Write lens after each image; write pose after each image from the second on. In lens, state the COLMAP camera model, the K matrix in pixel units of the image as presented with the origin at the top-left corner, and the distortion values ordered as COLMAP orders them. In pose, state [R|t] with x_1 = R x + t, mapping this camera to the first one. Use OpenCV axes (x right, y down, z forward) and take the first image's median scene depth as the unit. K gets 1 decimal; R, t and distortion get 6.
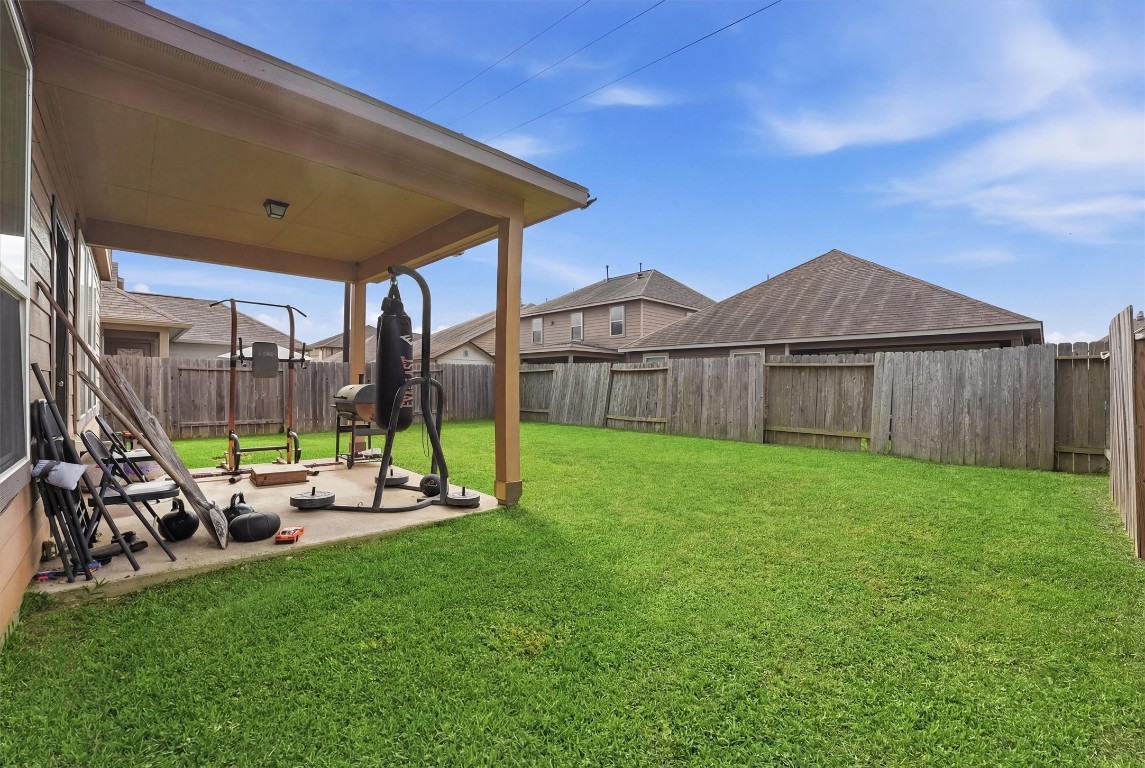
lens RADIAL K [[492.9, 0, 569.8], [0, 492.9, 387.1], [0, 0, 1]] dist [-0.000111, -0.000073]
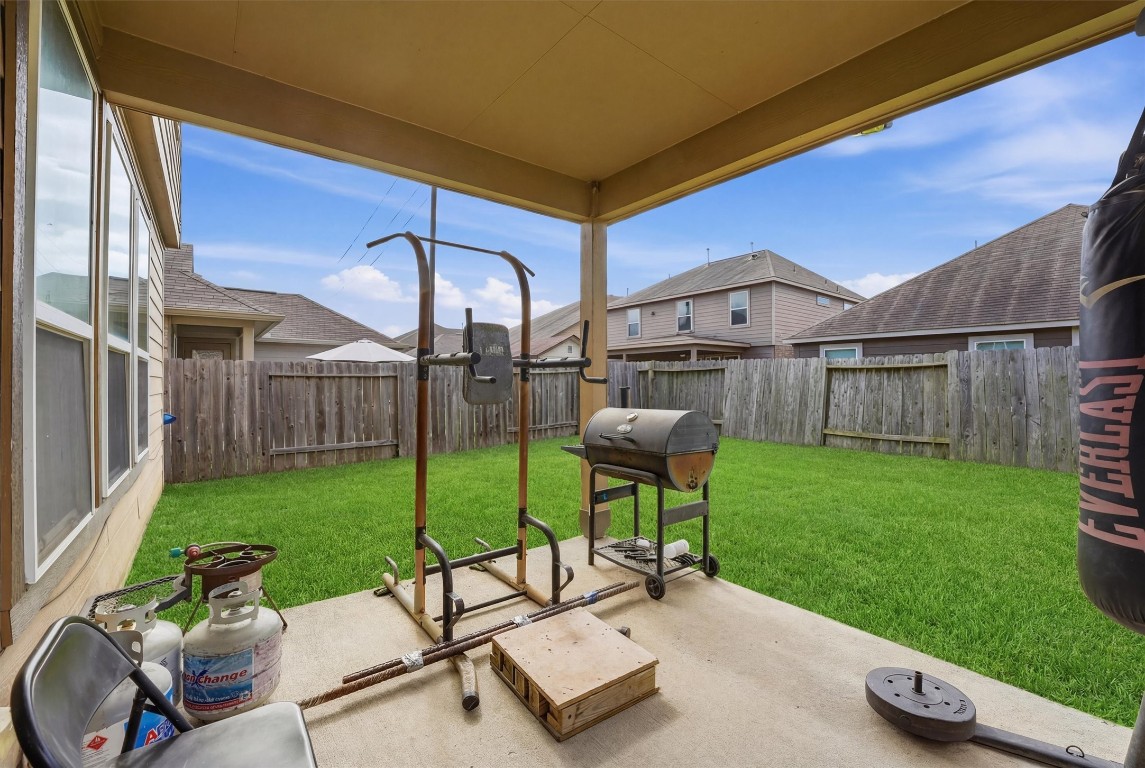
lens RADIAL K [[492.9, 0, 575.7], [0, 492.9, 381.4], [0, 0, 1]] dist [-0.000111, -0.000073]
pose [[0.996267, -0.013631, -0.085245, -0.129247], [0.013313, 0.999902, -0.004304, -0.009018], [0.085296, 0.003153, 0.996351, 0.144564]]
